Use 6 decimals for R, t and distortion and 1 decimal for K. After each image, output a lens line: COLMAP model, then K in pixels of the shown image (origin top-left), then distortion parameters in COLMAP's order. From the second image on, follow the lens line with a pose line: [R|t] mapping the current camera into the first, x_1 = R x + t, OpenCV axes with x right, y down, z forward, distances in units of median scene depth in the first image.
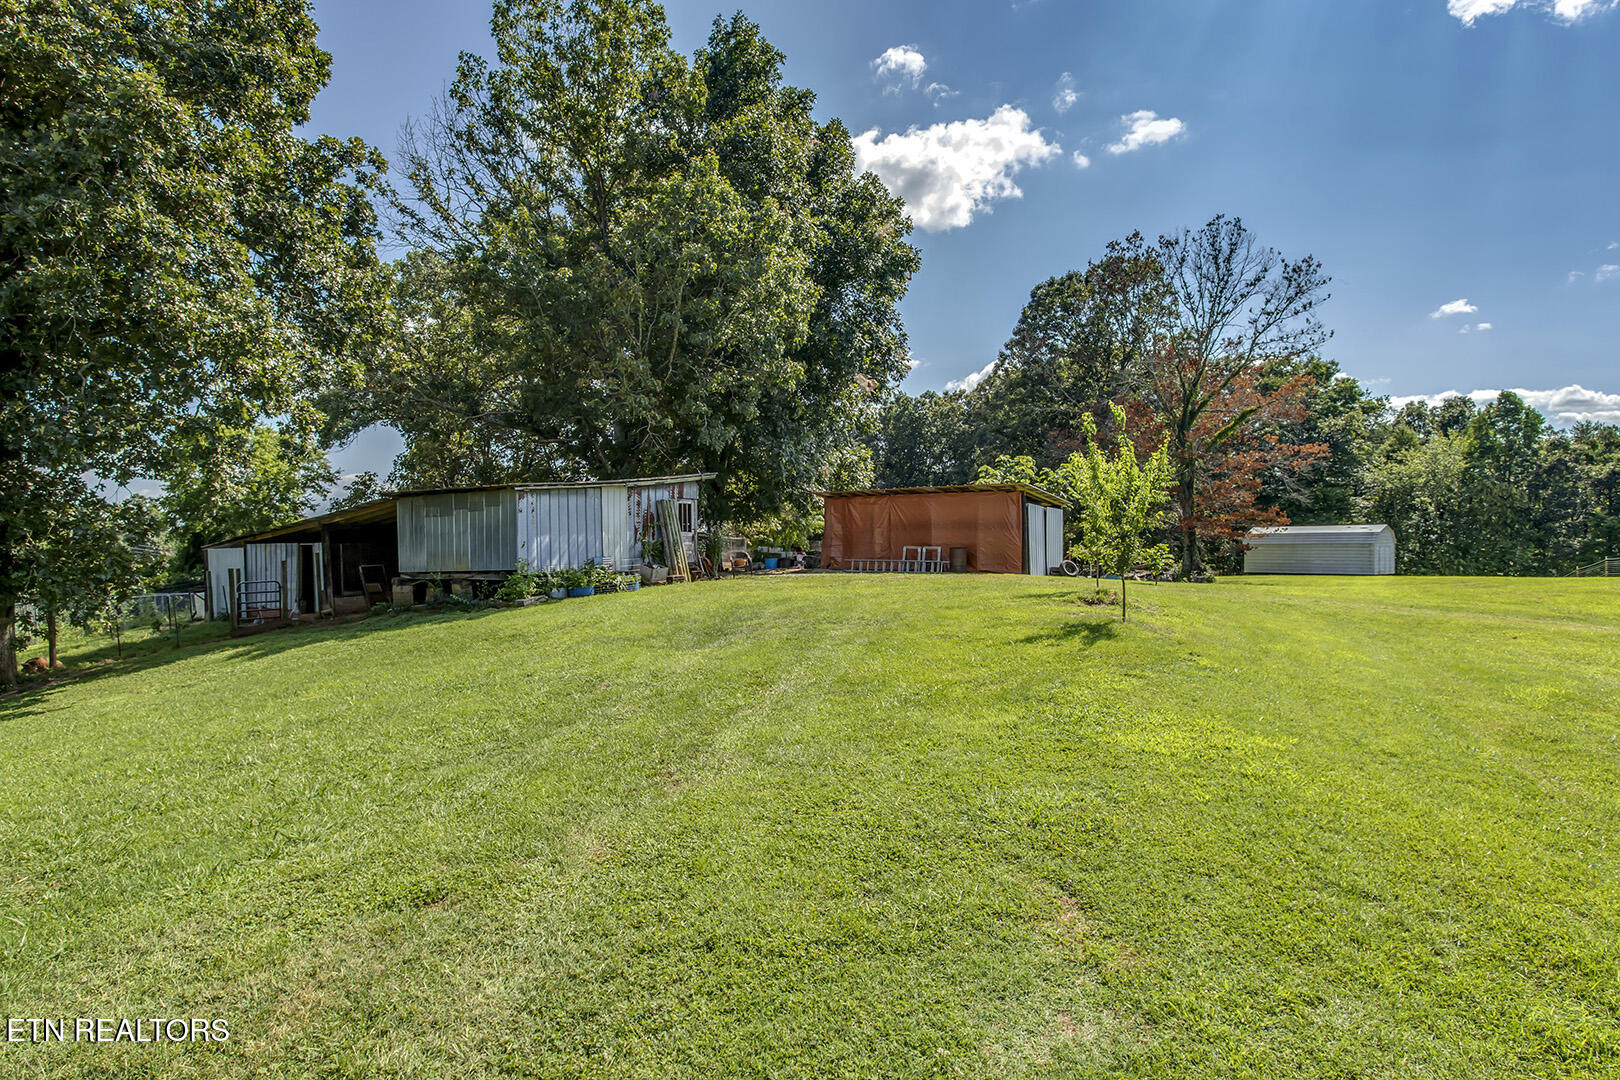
lens RADIAL K [[726.3, 0, 810.0], [0, 726.3, 540.0], [0, 0, 1]] dist [-0.018026, 0.000494]
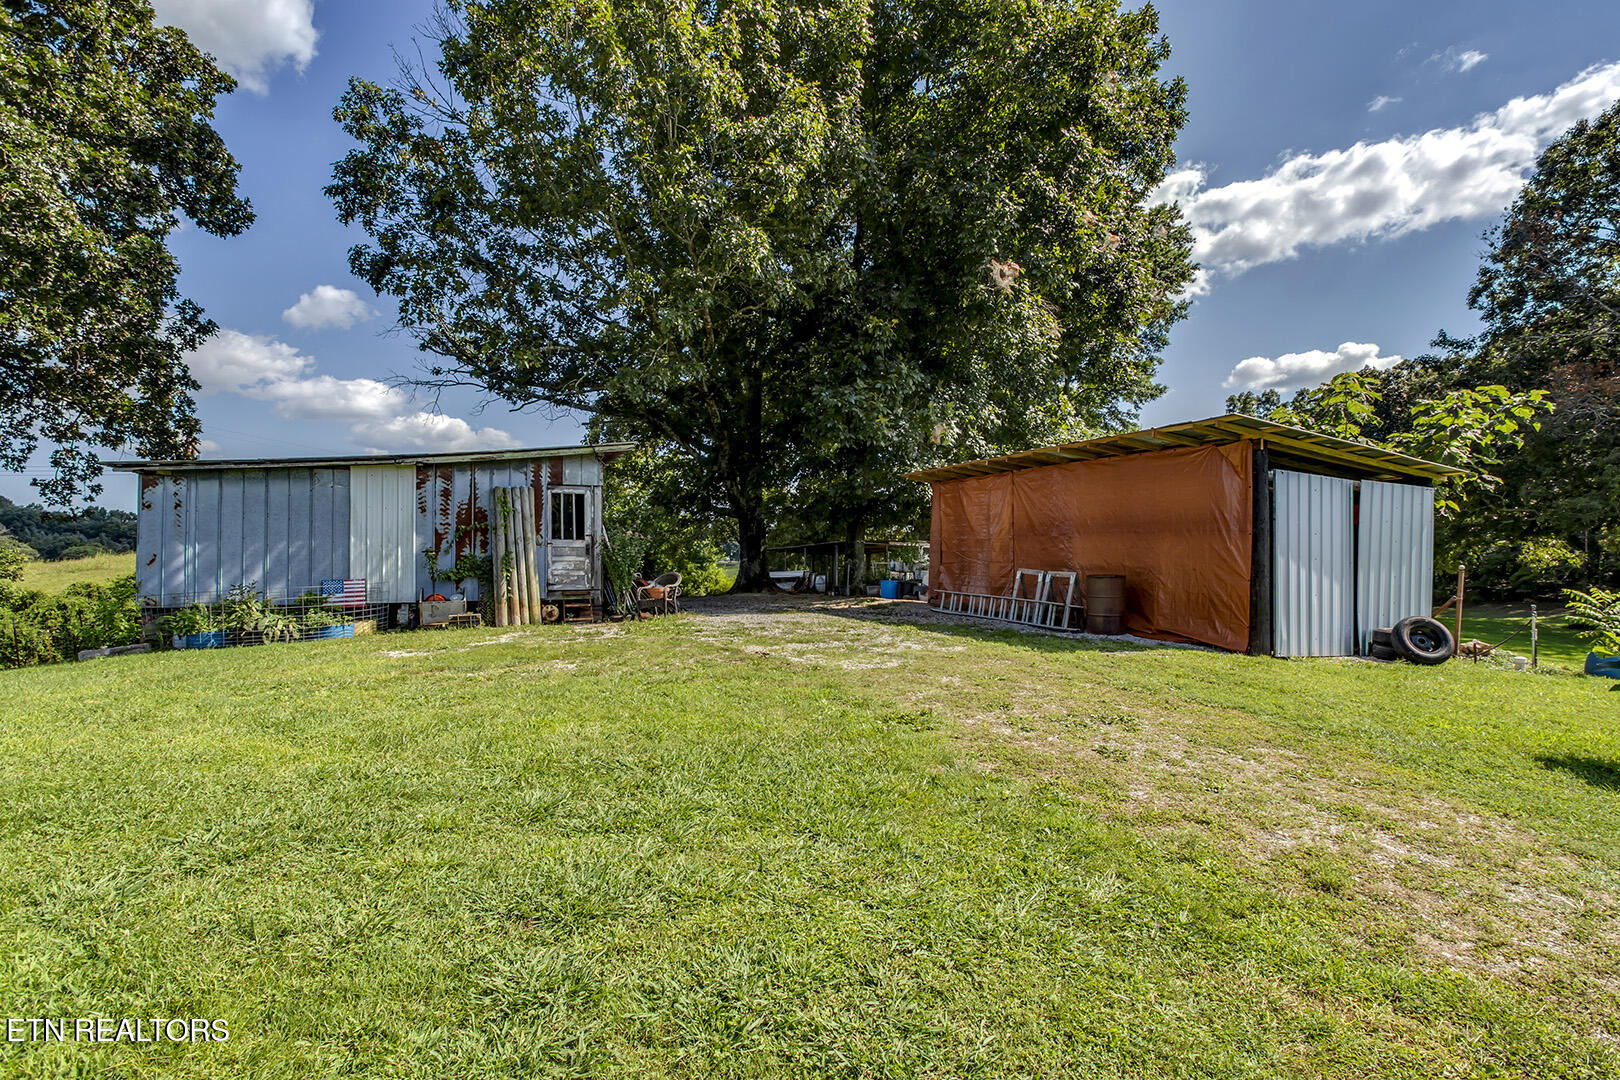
lens RADIAL K [[726.3, 0, 810.0], [0, 726.3, 540.0], [0, 0, 1]] dist [-0.018026, 0.000494]
pose [[0.858139, 0.001683, -0.513415, 0.256278], [-0.008271, 0.999910, -0.010547, -0.005483], [0.513351, 0.013297, 0.858076, 0.482324]]
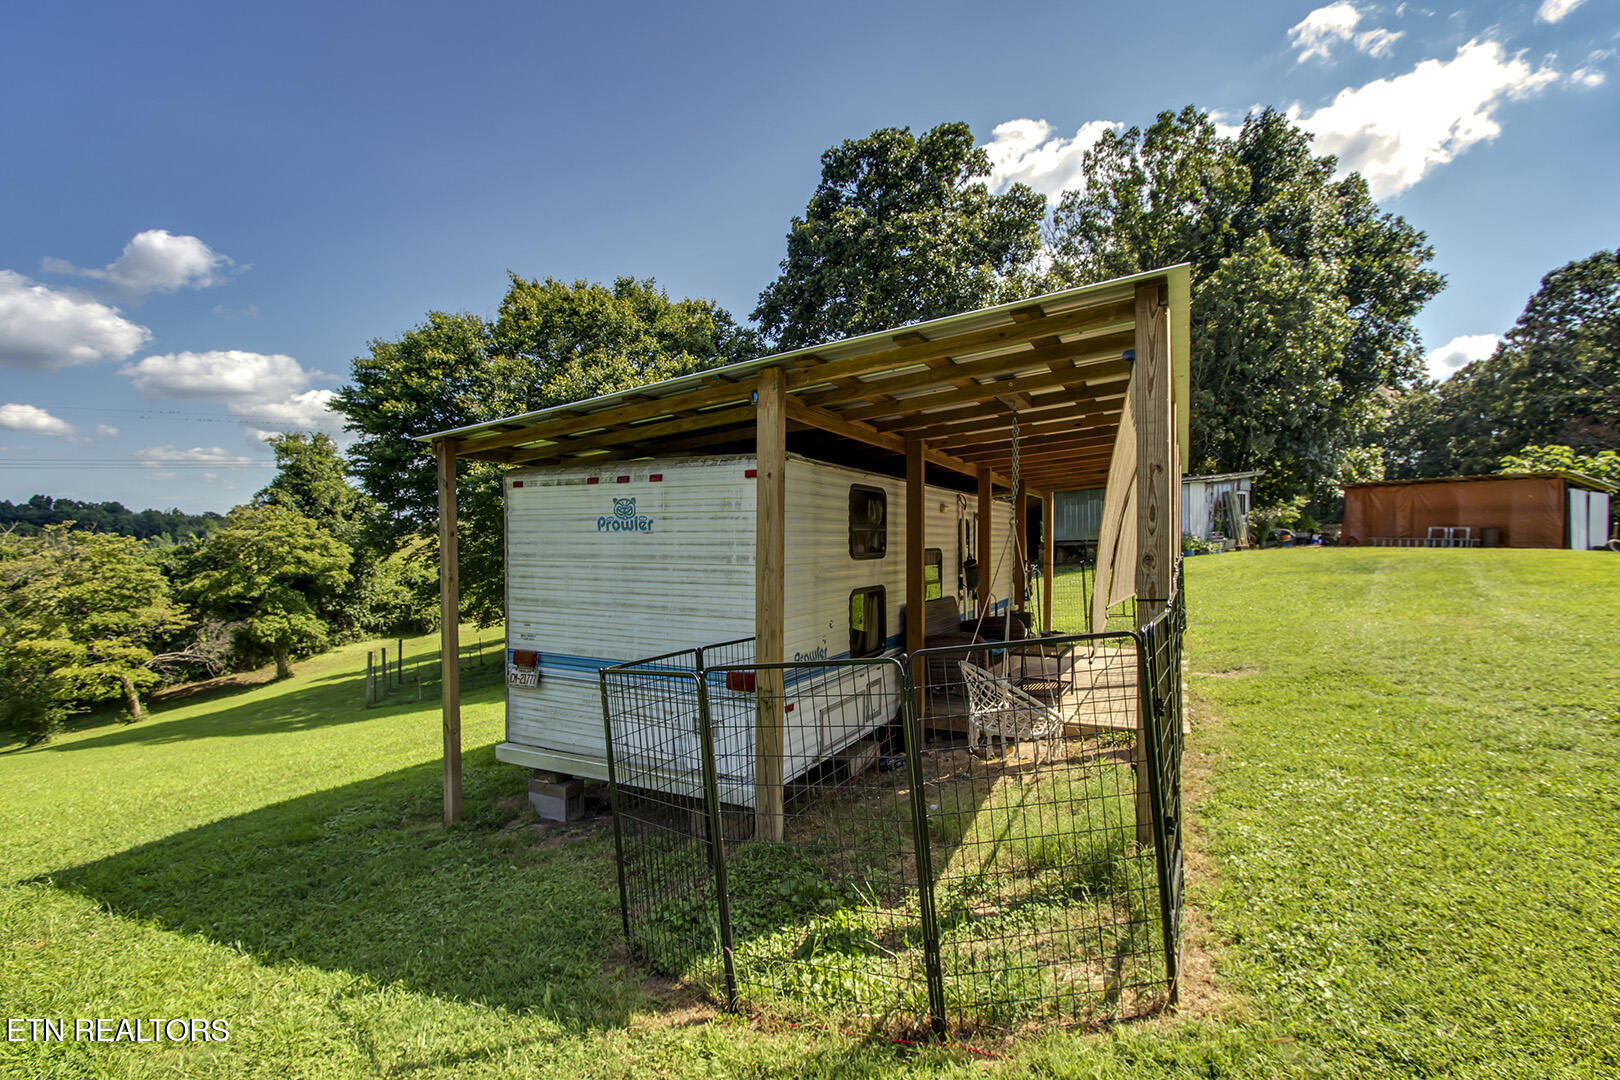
lens RADIAL K [[755.3, 0, 804.3], [0, 755.3, 551.3], [0, 0, 1]] dist [-0.000118, -0.000236]
pose [[0.915159, 0.009810, -0.402973, -0.295807], [-0.006554, 0.999934, 0.009458, 0.041689], [0.403039, -0.006015, 0.915163, -0.530991]]
